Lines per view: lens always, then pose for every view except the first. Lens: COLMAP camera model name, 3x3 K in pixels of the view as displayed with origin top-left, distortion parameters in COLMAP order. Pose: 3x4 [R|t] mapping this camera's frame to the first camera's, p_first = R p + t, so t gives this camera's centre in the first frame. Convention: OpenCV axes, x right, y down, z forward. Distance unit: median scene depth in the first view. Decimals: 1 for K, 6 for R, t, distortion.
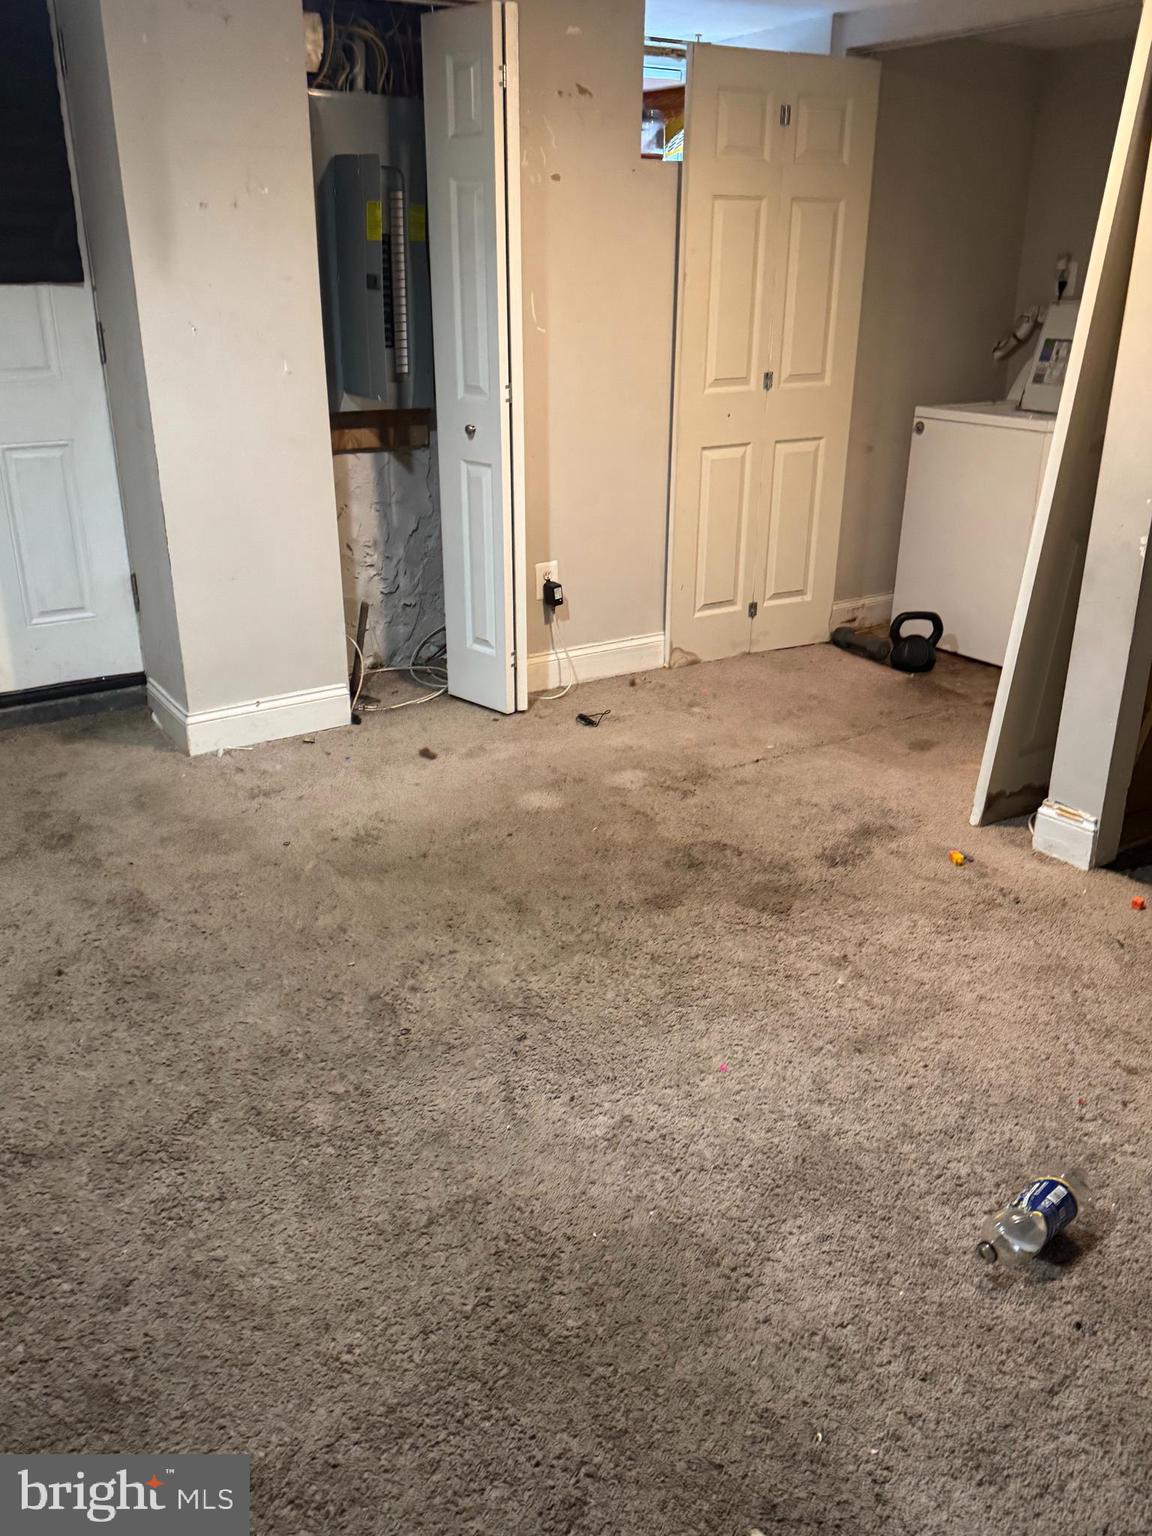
lens RADIAL K [[1231.7, 0, 576.0], [0, 1231.7, 768.0], [0, 0, 1]] dist [0.002226, 0.000973]
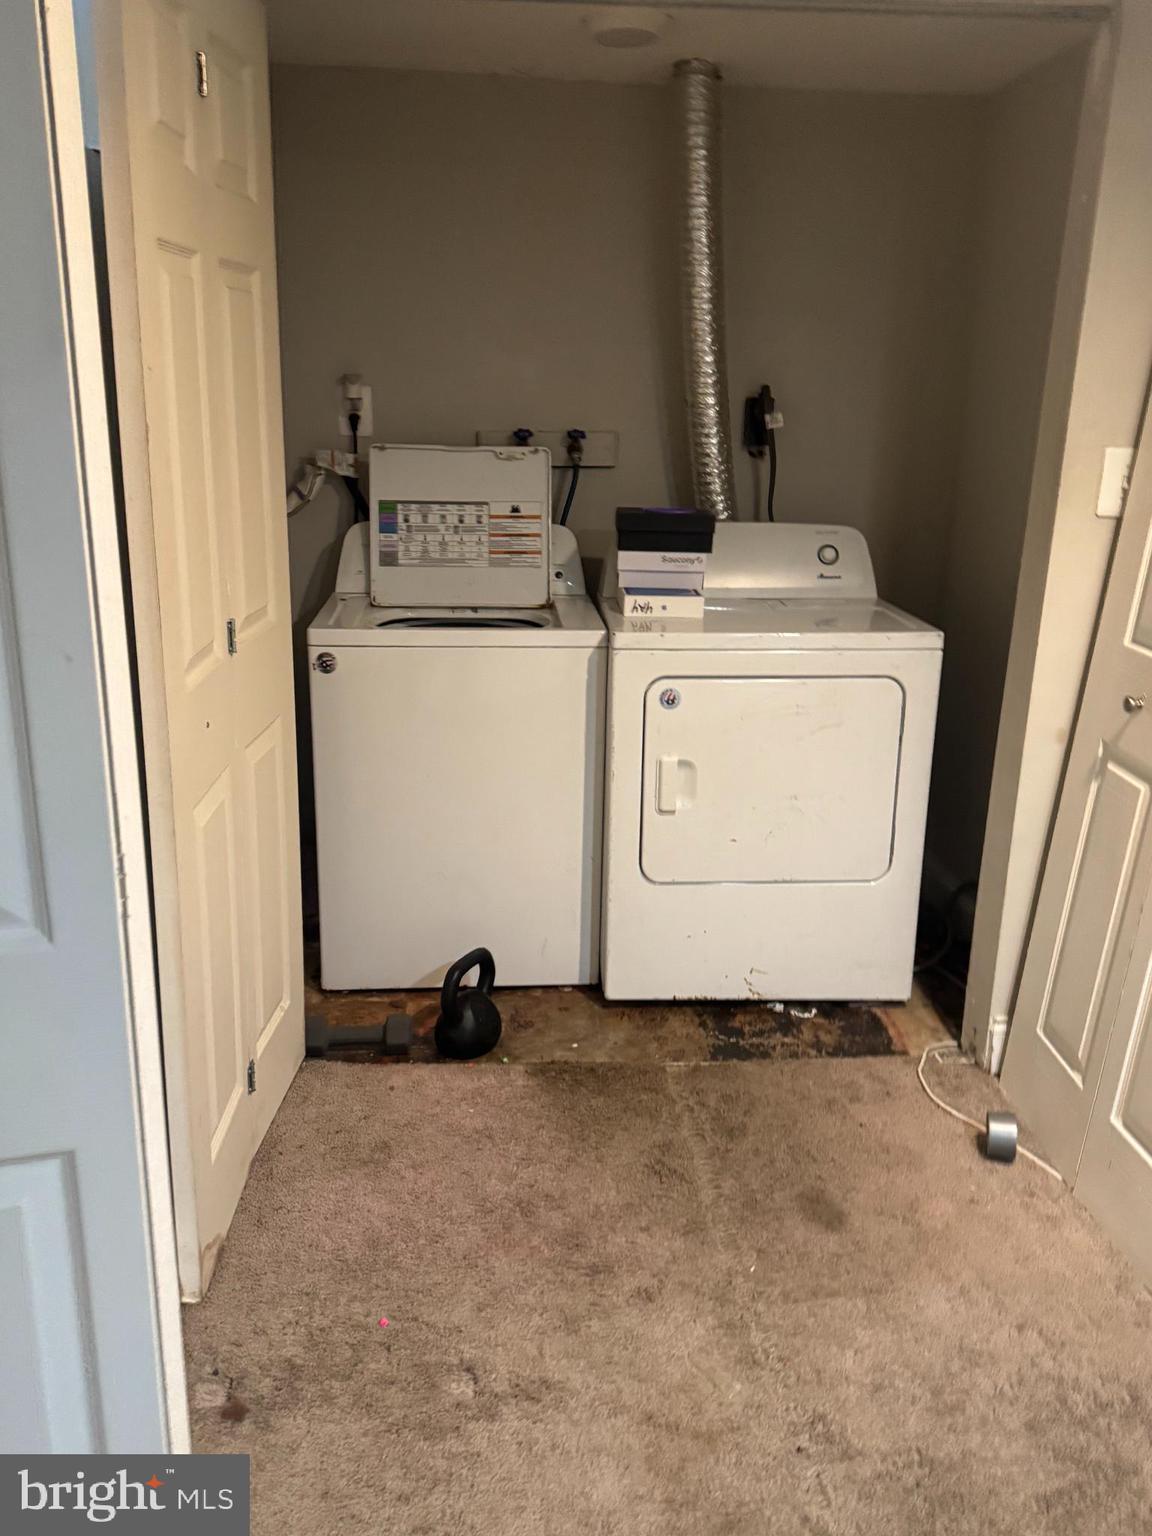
lens RADIAL K [[1231.7, 0, 576.0], [0, 1231.7, 768.0], [0, 0, 1]] dist [0.002226, 0.000973]
pose [[0.493621, -0.254772, 0.831522, -0.167106], [0.325834, 0.940664, 0.094786, -0.250315], [-0.806332, 0.224150, 0.547345, 0.603383]]
